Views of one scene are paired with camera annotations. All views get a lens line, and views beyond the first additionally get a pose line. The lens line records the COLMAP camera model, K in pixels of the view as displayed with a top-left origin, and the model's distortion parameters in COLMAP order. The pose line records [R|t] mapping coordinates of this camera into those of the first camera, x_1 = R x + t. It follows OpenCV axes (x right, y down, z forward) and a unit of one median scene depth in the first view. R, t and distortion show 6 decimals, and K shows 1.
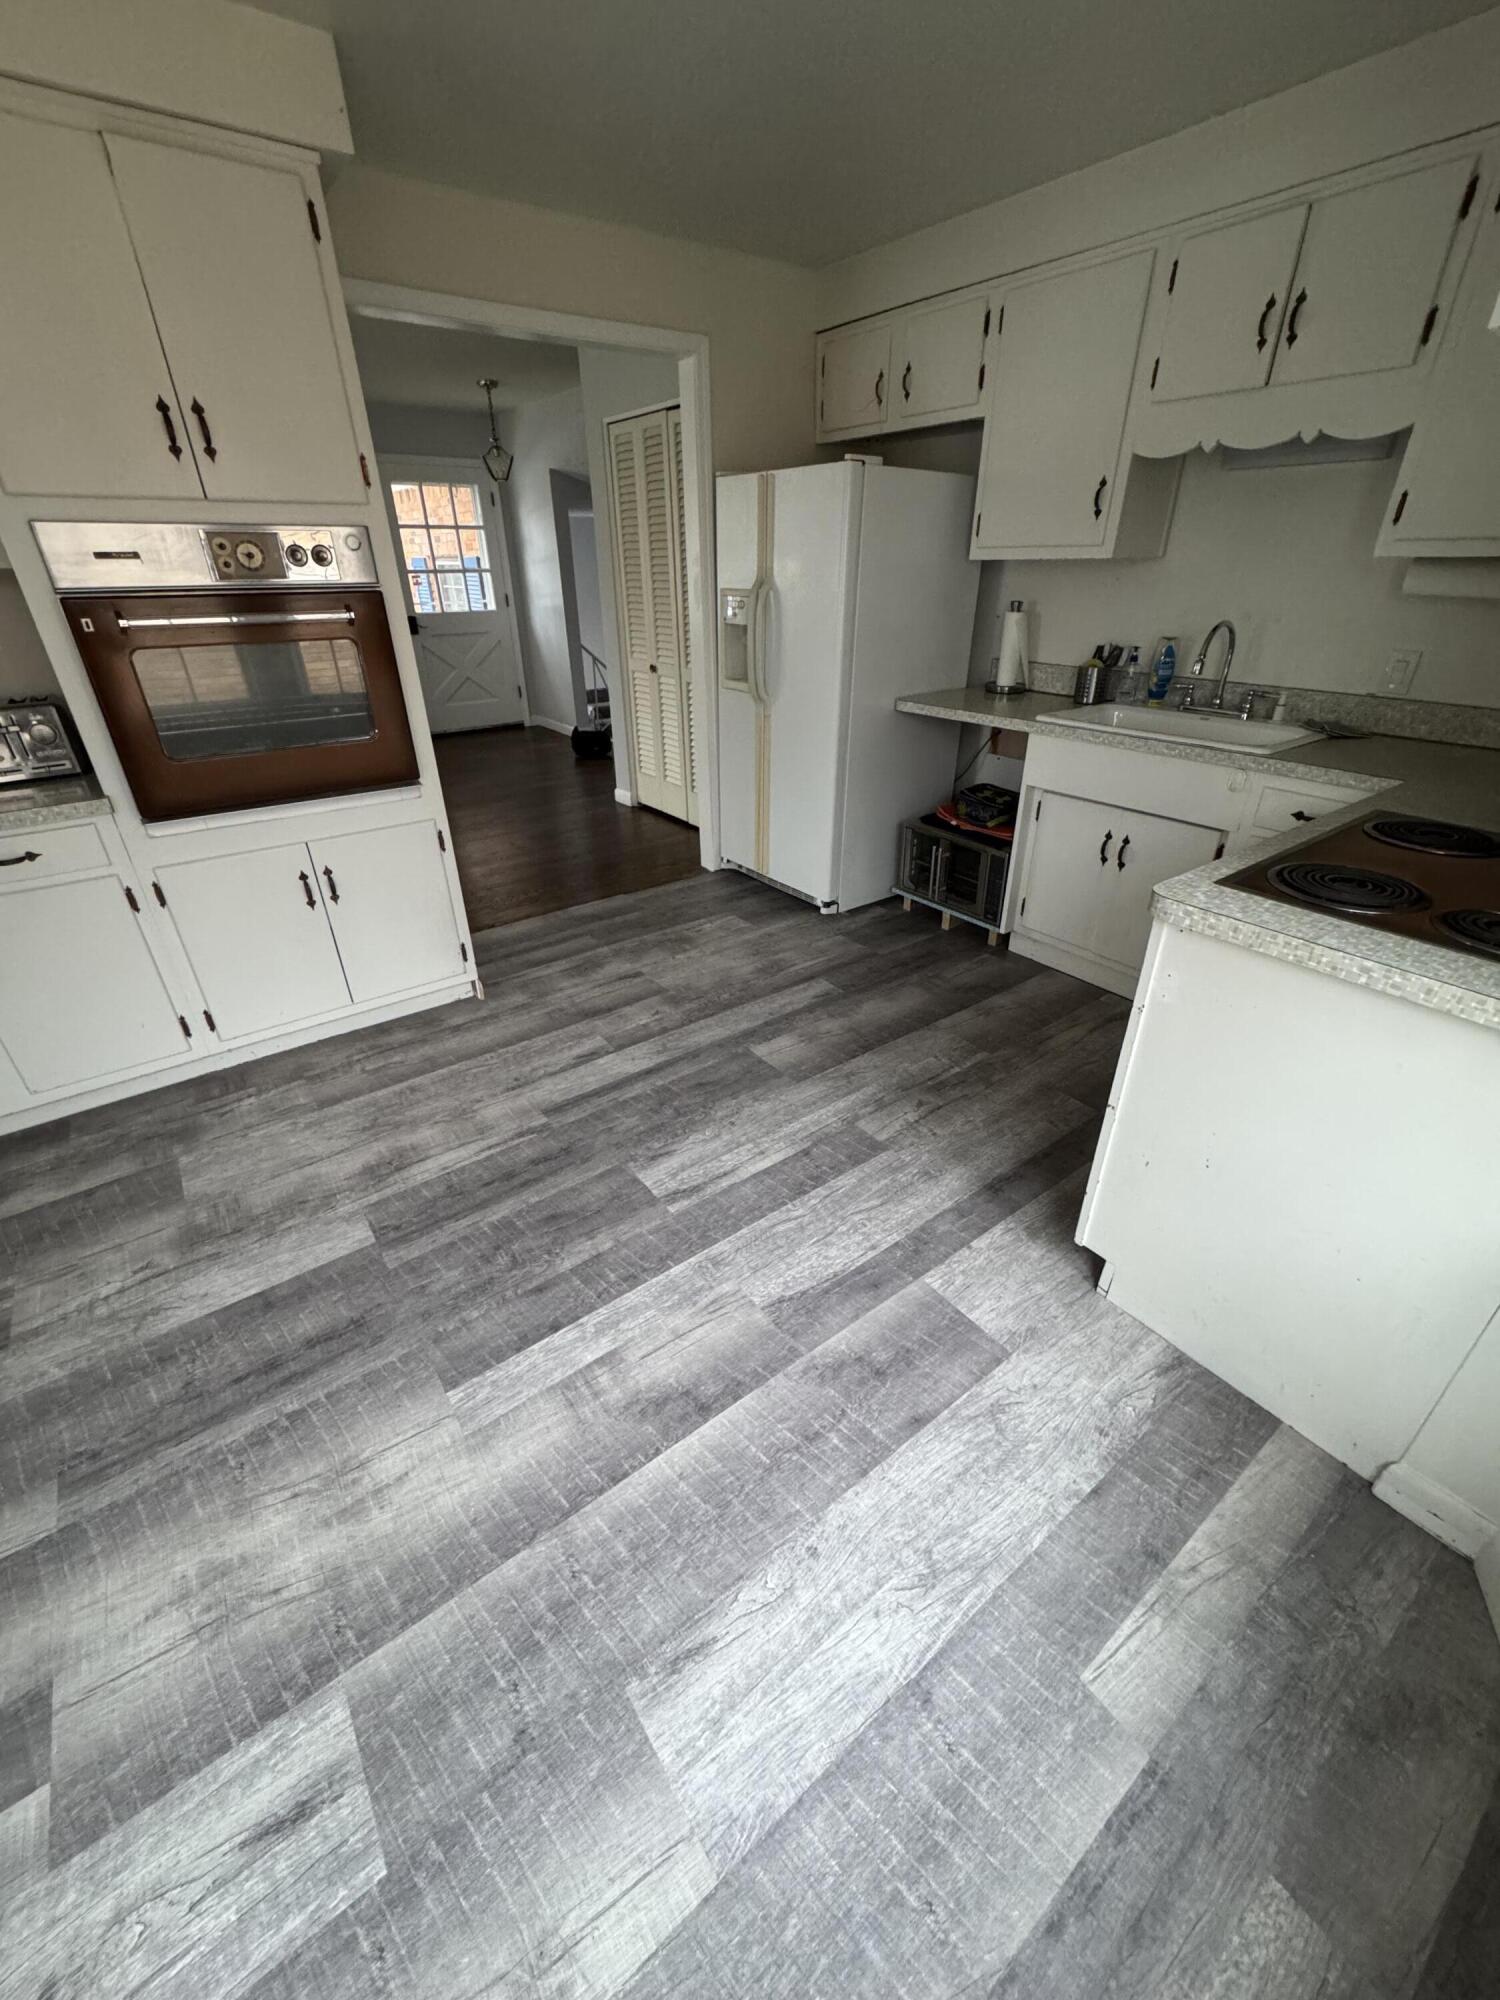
lens RADIAL K [[794.5, 0, 749.3], [0, 794.5, 994.9], [0, 0, 1]] dist [-0.003529, 0.000181]
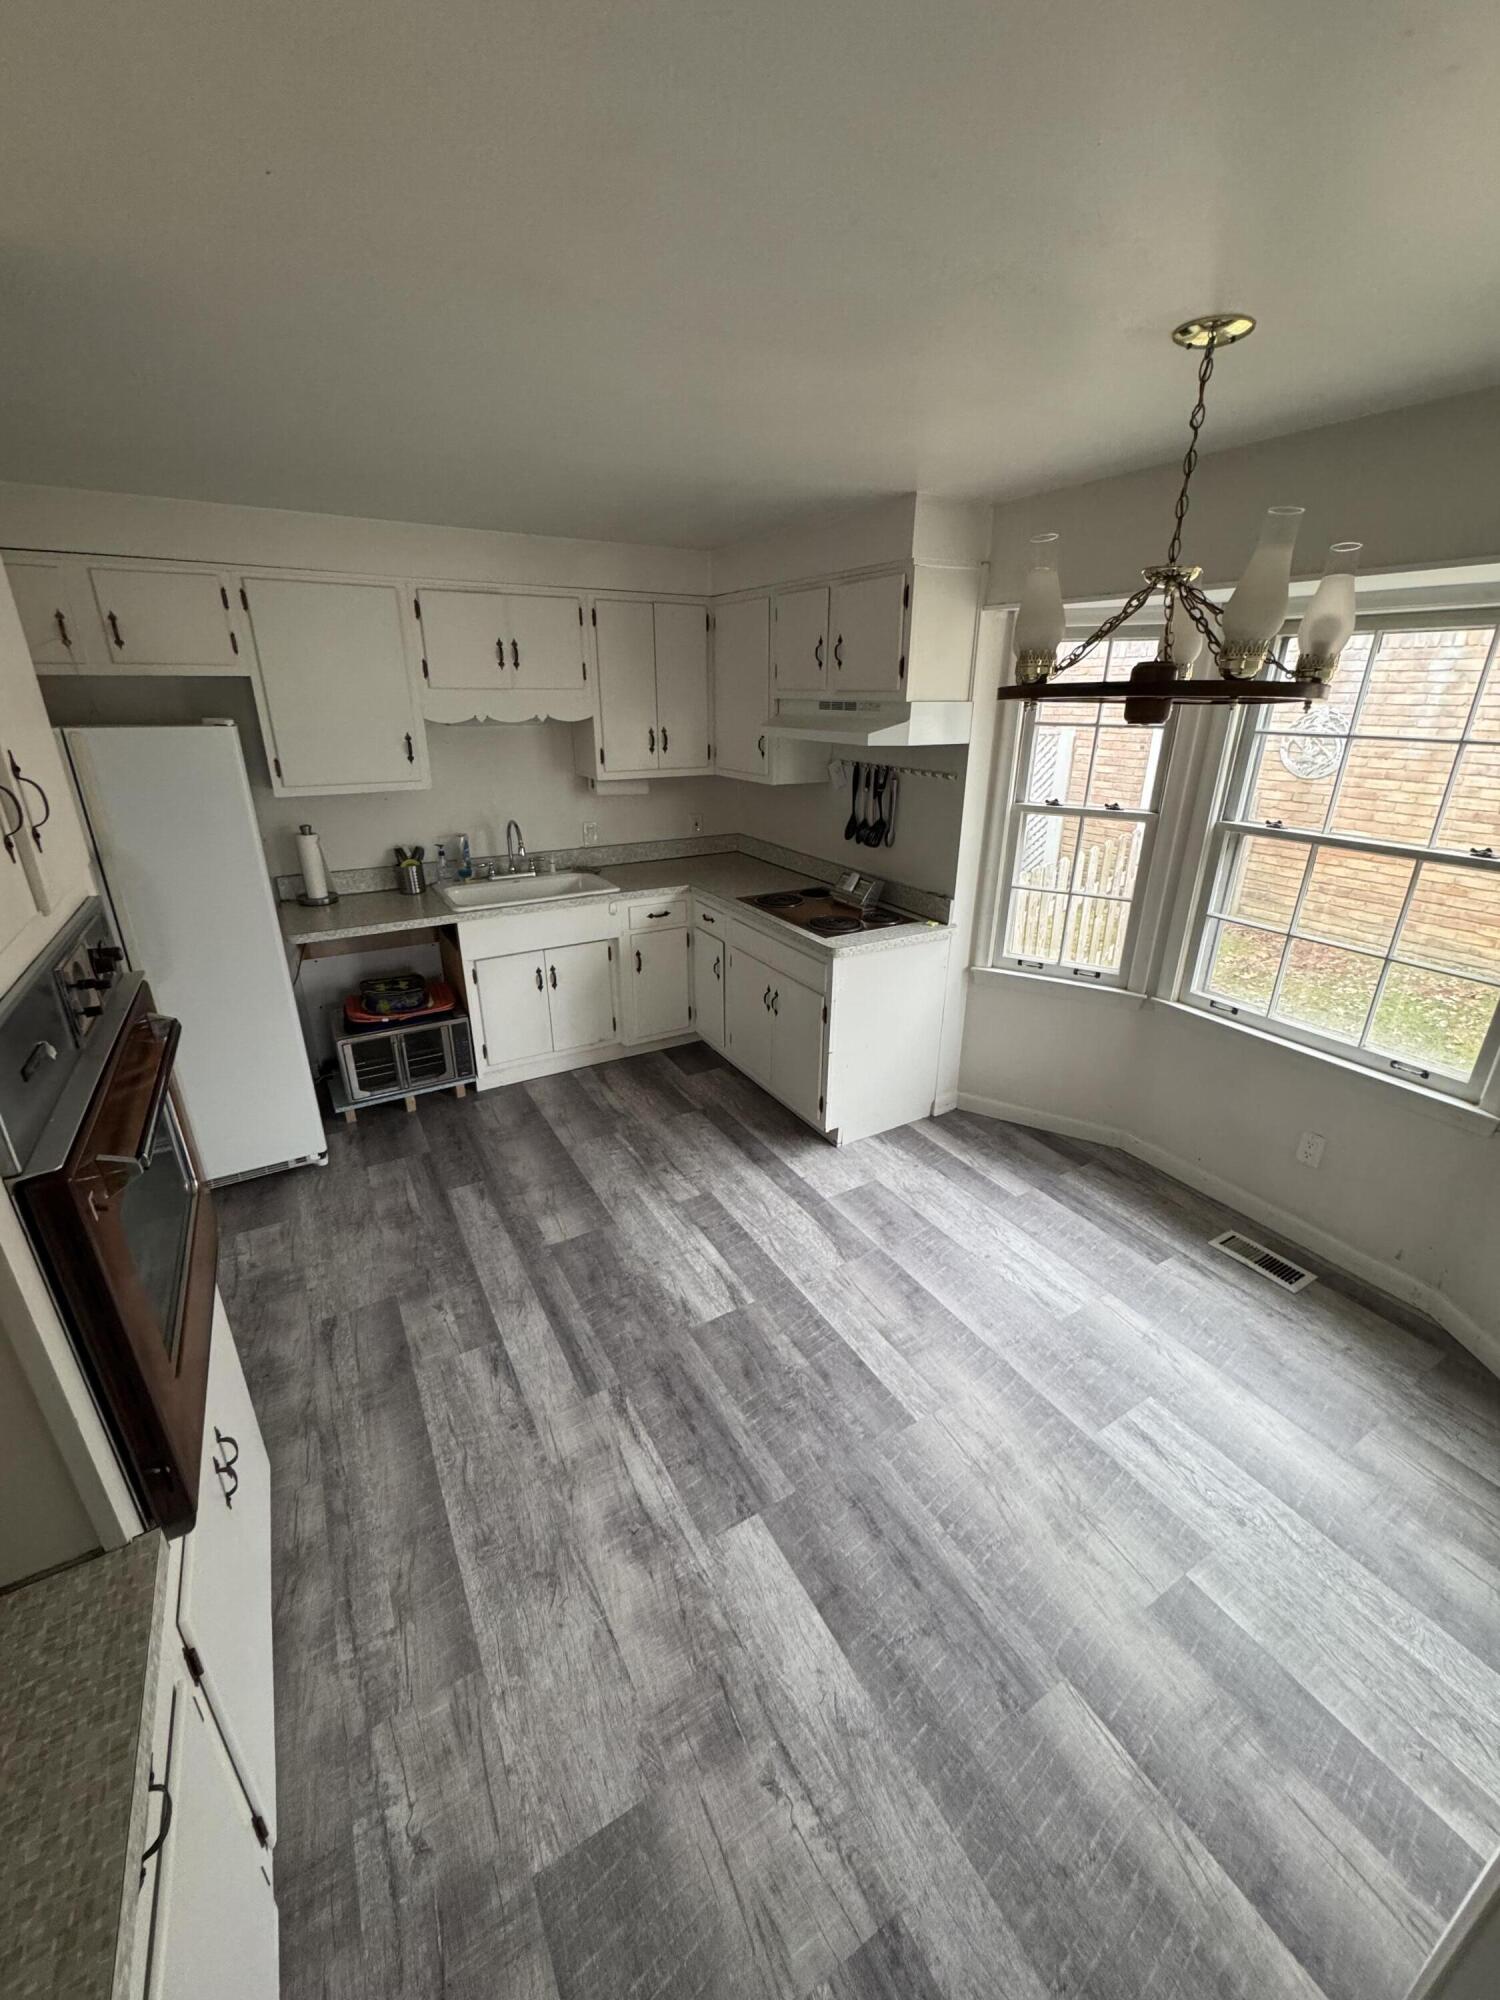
lens RADIAL K [[794.5, 0, 752.0], [0, 794.5, 1002.0], [0, 0, 1]] dist [-0.003529, 0.000181]
pose [[0.113817, -0.357672, 0.926885, -1.097131], [0.472144, 0.840337, 0.266297, -0.471950], [-0.874143, 0.407314, 0.264517, 0.447549]]
